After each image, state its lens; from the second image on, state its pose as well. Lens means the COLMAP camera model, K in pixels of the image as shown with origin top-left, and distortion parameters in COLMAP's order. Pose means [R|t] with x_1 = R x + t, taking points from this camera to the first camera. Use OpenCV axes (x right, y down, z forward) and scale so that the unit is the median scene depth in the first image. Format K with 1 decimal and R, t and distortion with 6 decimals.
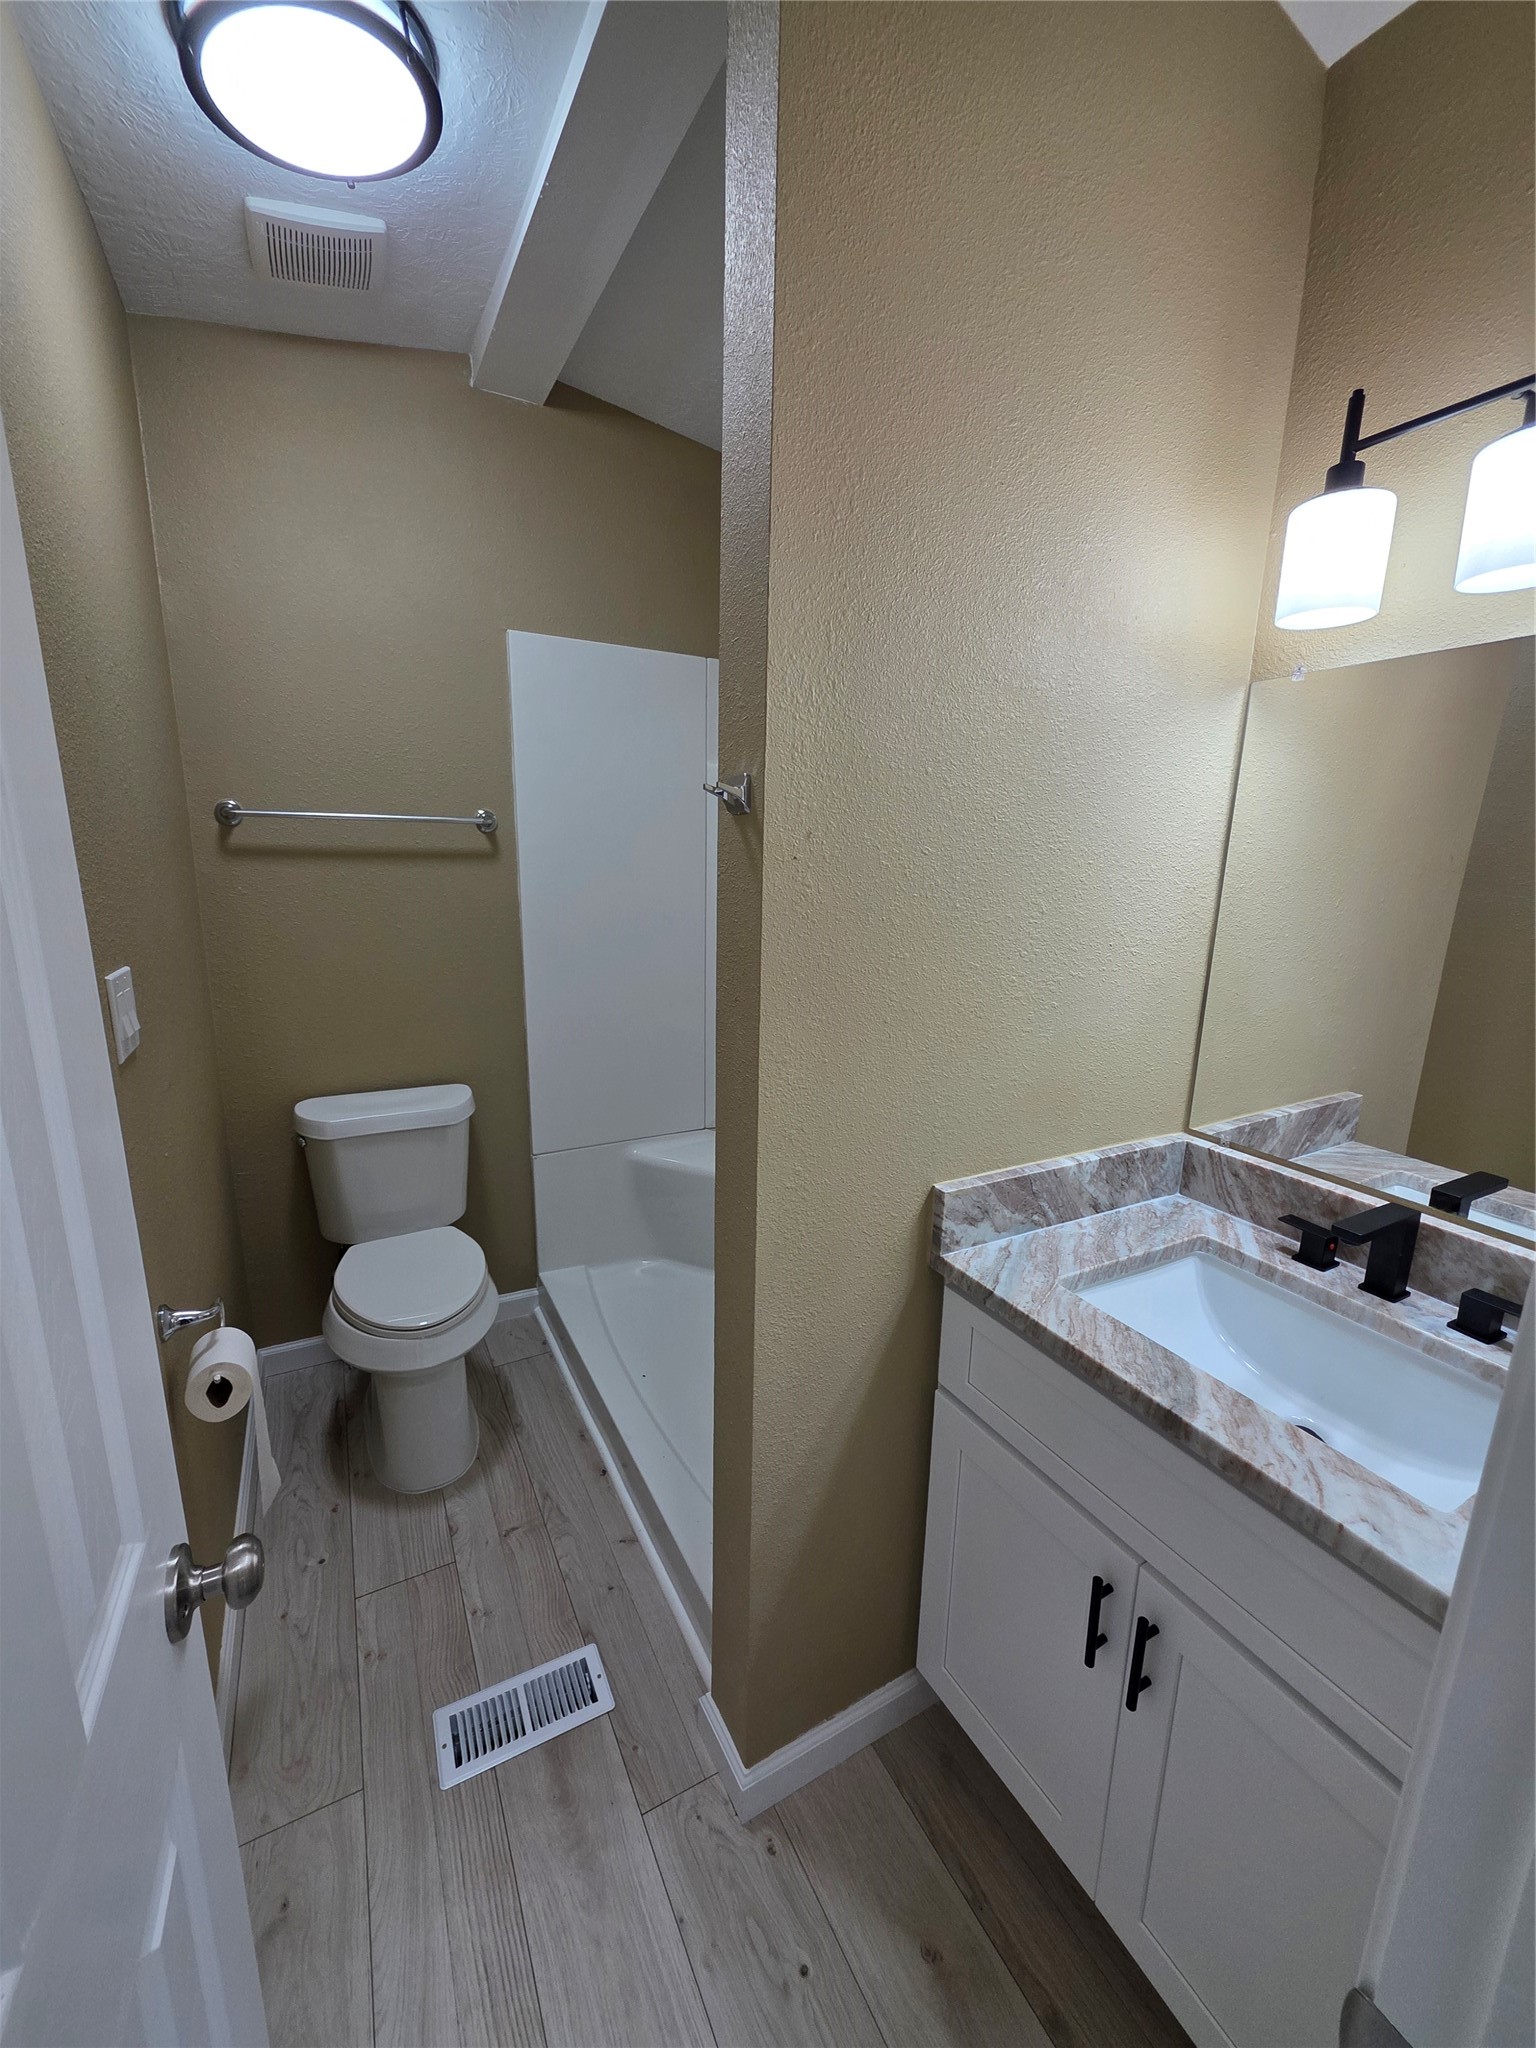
lens RADIAL K [[819.9, 0, 765.3], [0, 819.9, 1027.1], [0, 0, 1]] dist [0.001855, 0.000069]
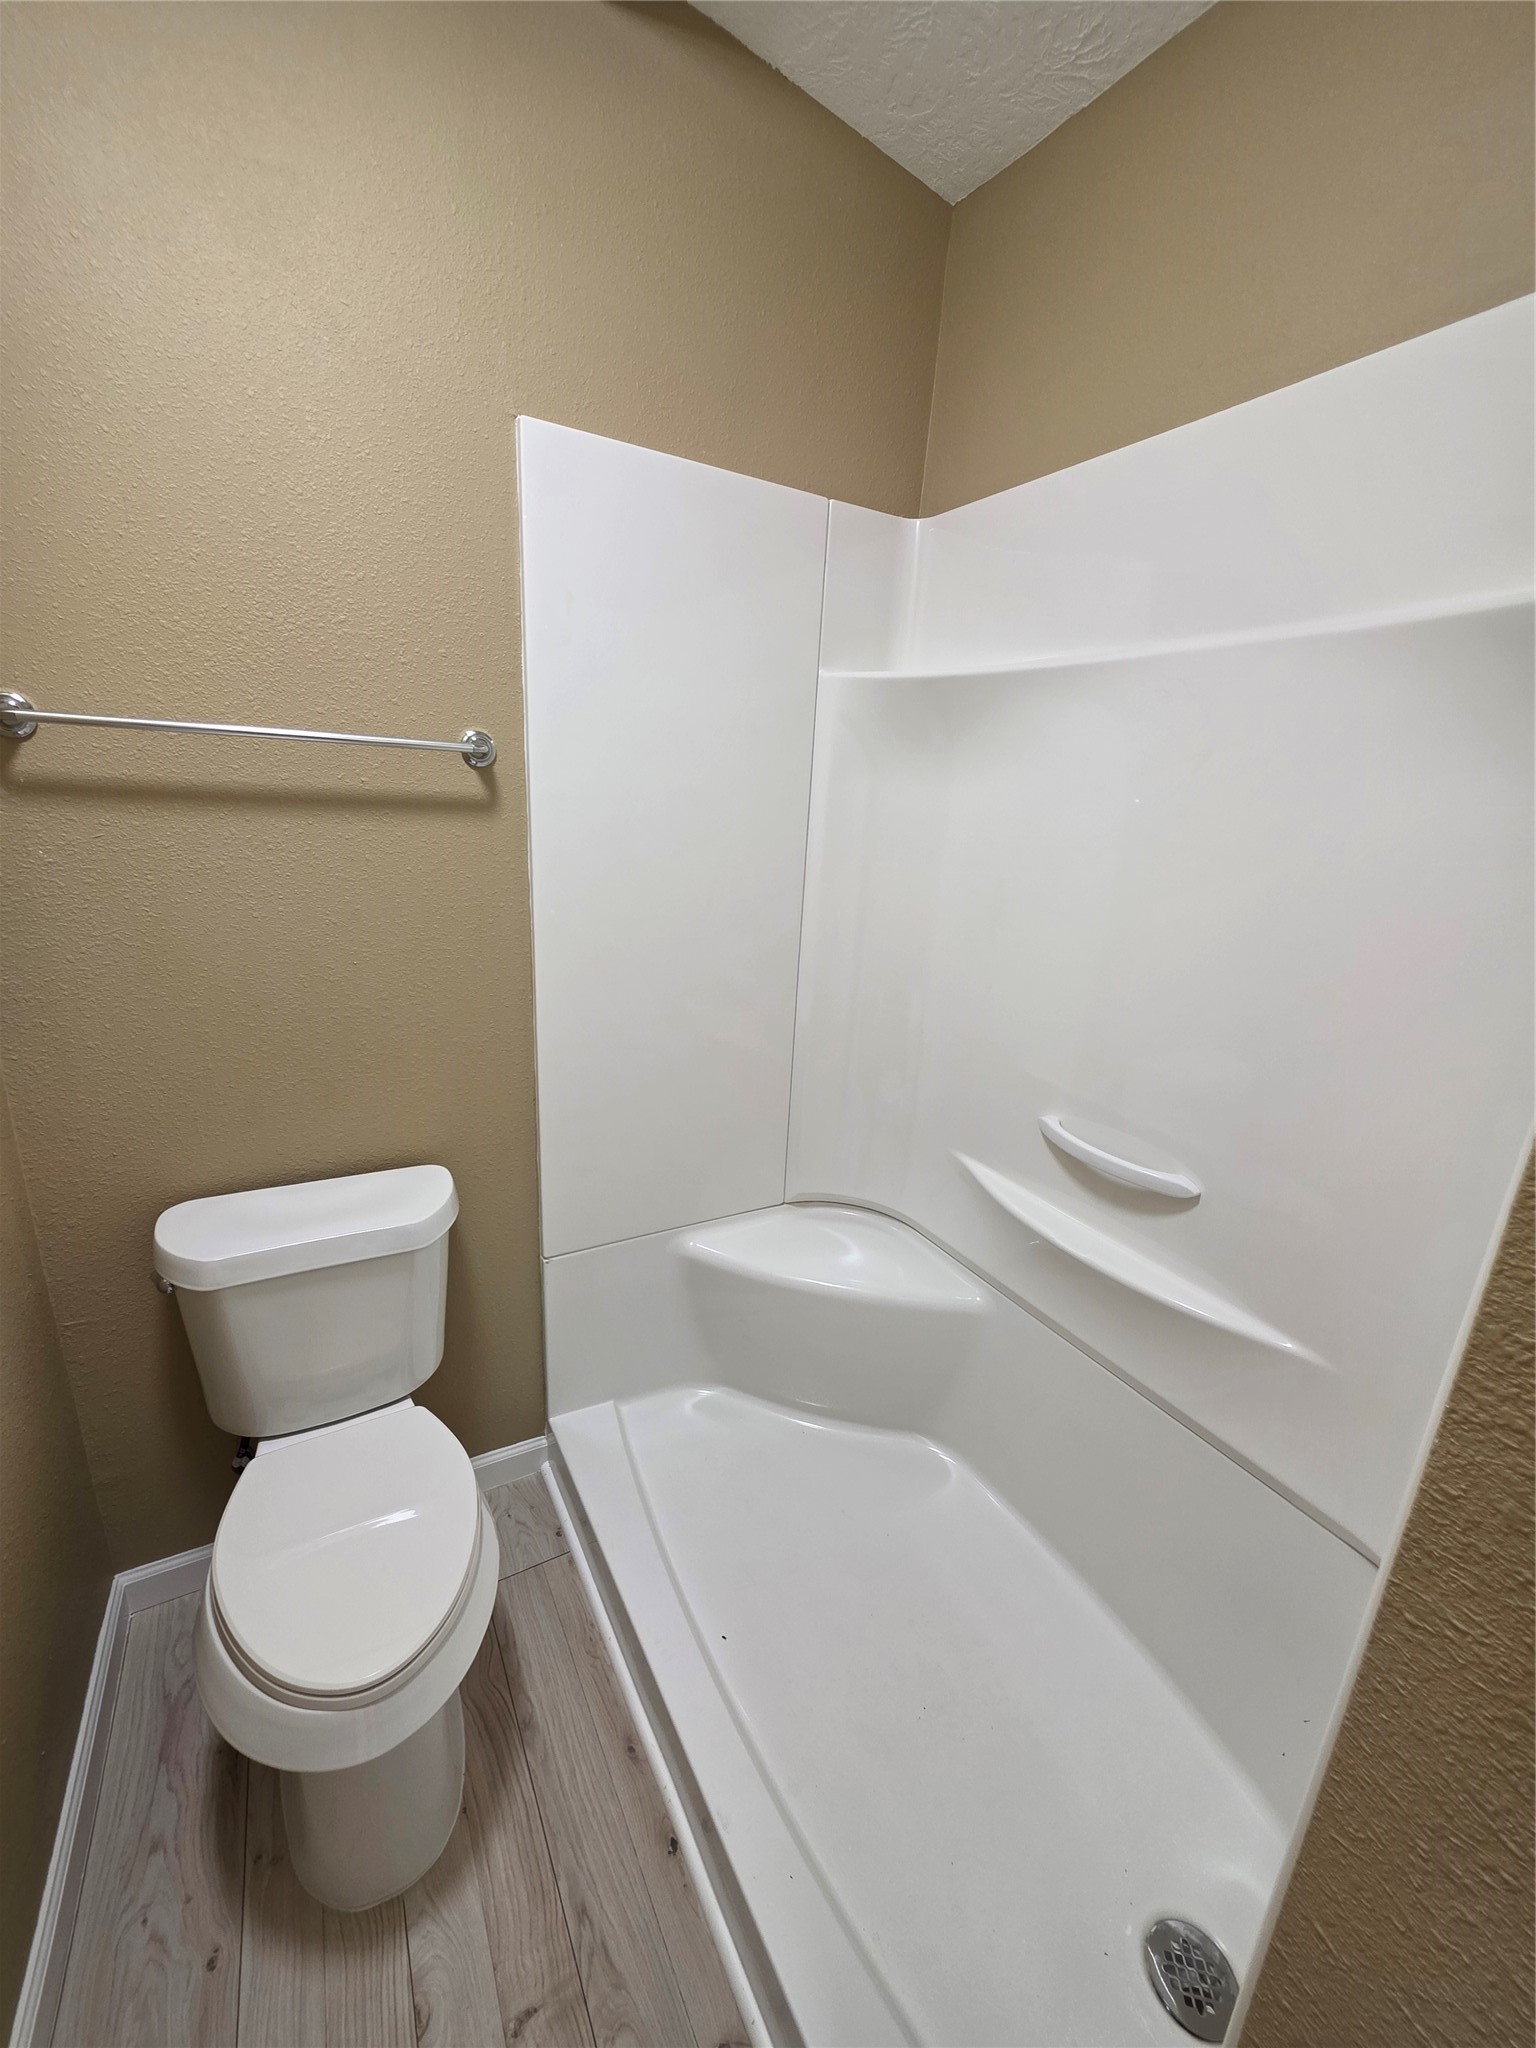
lens RADIAL K [[819.9, 0, 770.2], [0, 819.9, 1027.5], [0, 0, 1]] dist [0.001855, 0.000069]
pose [[0.998987, 0.026048, 0.036682, -0.146063], [-0.028472, 0.997334, 0.067190, -0.095246], [-0.034834, -0.068166, 0.997066, 0.385335]]
